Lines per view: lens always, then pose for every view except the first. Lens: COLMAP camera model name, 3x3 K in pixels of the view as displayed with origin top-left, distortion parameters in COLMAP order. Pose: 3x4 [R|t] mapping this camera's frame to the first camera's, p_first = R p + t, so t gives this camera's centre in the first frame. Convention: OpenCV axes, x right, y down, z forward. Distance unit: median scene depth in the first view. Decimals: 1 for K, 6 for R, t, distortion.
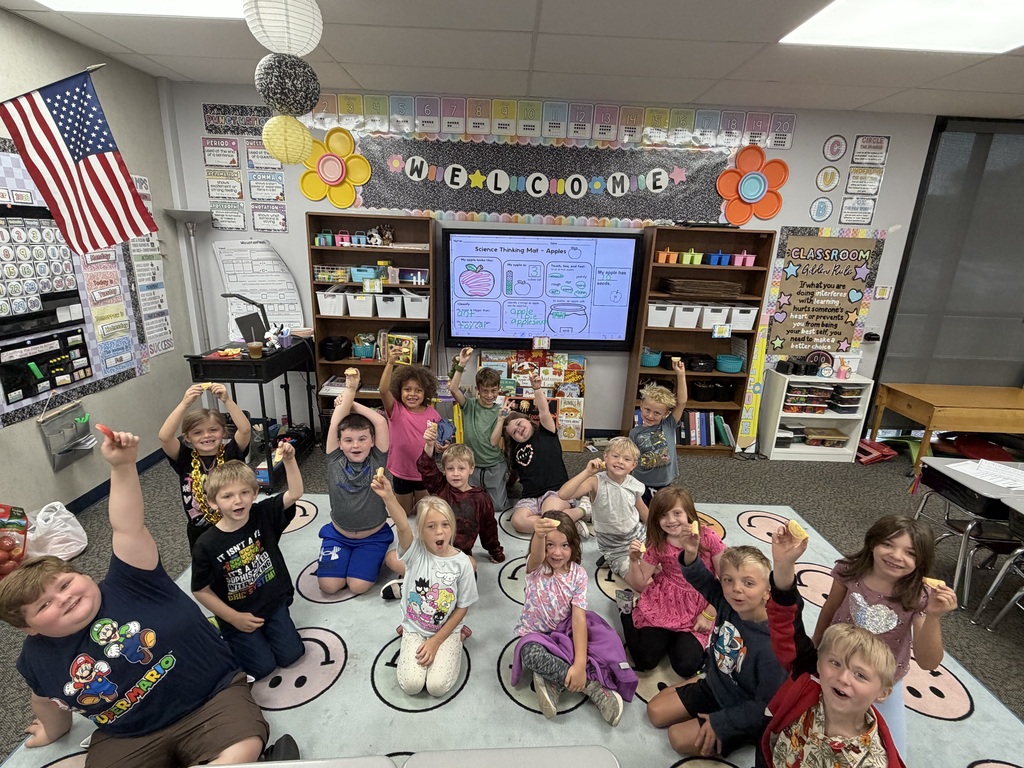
lens RADIAL K [[500.9, 0, 512.0], [0, 500.9, 384.0], [0, 0, 1]] dist [0.002487, -0.000034]
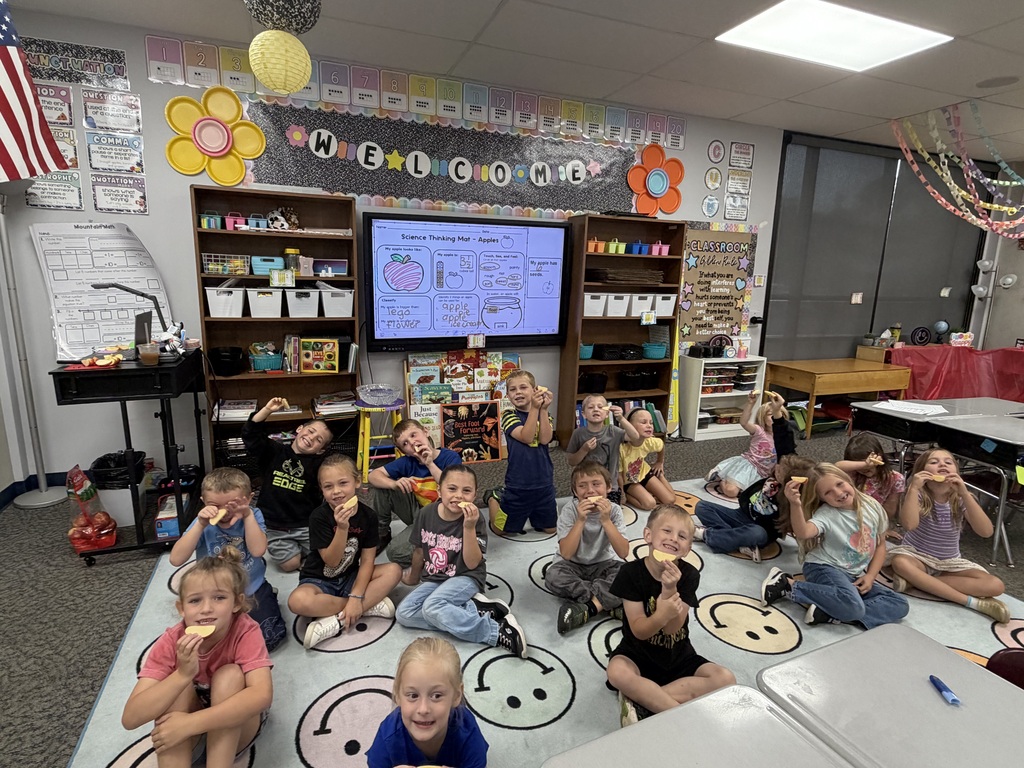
lens RADIAL K [[553.0, 0, 512.0], [0, 553.0, 384.0], [0, 0, 1]] dist [0.001158, -0.000274]
pose [[0.934467, -0.082018, 0.346474, -0.246159], [0.108604, 0.992392, -0.057991, 0.063816], [-0.339082, 0.091819, 0.936265, 0.048226]]
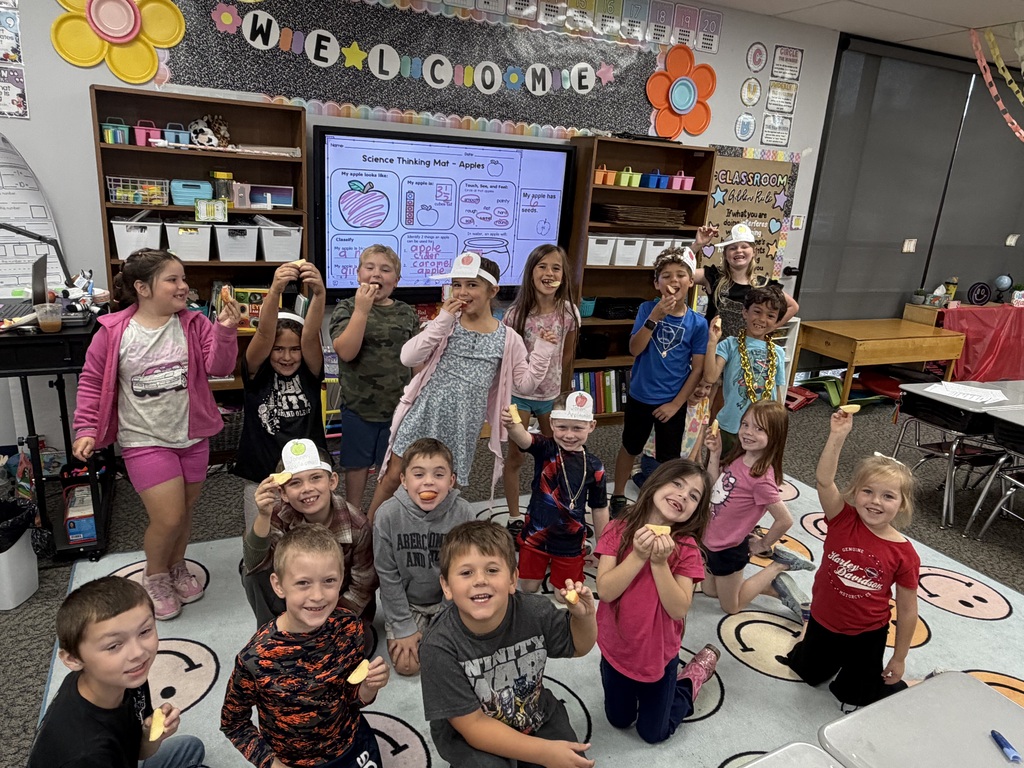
lens RADIAL K [[705.8, 0, 512.0], [0, 705.8, 384.0], [0, 0, 1]] dist [0.002777, -0.001846]
pose [[0.911314, -0.093972, 0.400845, -0.299292], [0.084532, 0.995568, 0.041214, 0.015727], [-0.402941, -0.003675, 0.915218, 0.030349]]
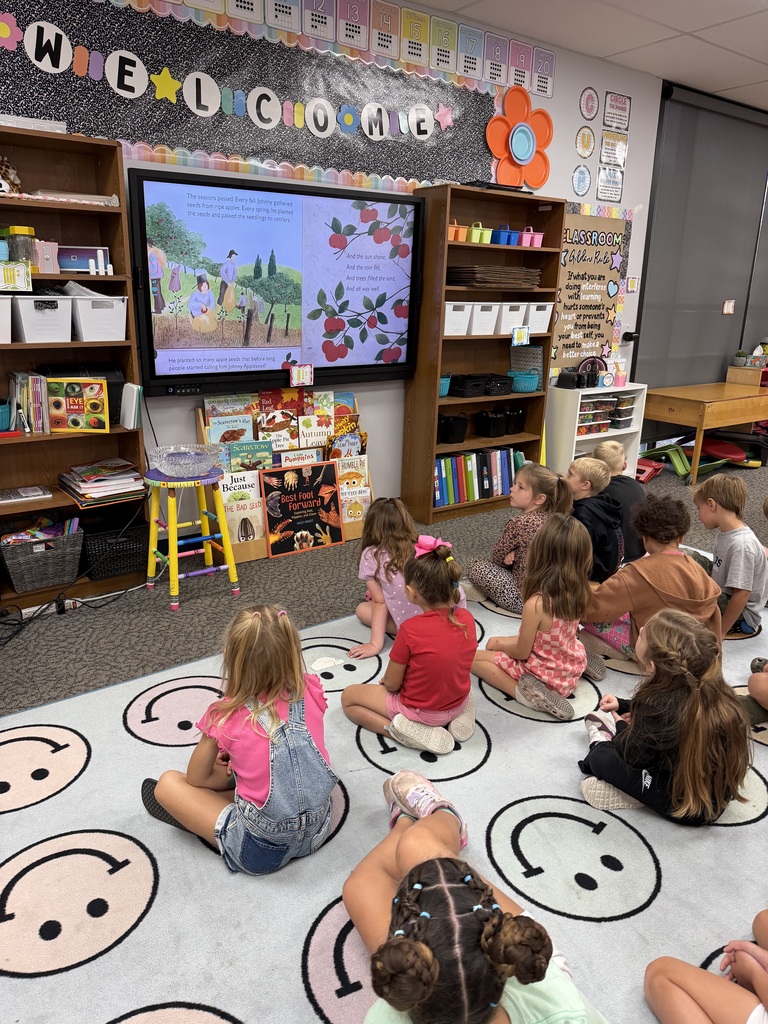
lens RADIAL K [[710.2, 0, 384.0], [0, 710.2, 512.0], [0, 0, 1]] dist [0.058198, -0.086273]
pose [[0.820415, -0.188321, 0.539865, -0.385867], [0.175511, 0.981564, 0.075681, 0.038035], [-0.544165, 0.032663, 0.838342, 0.216948]]
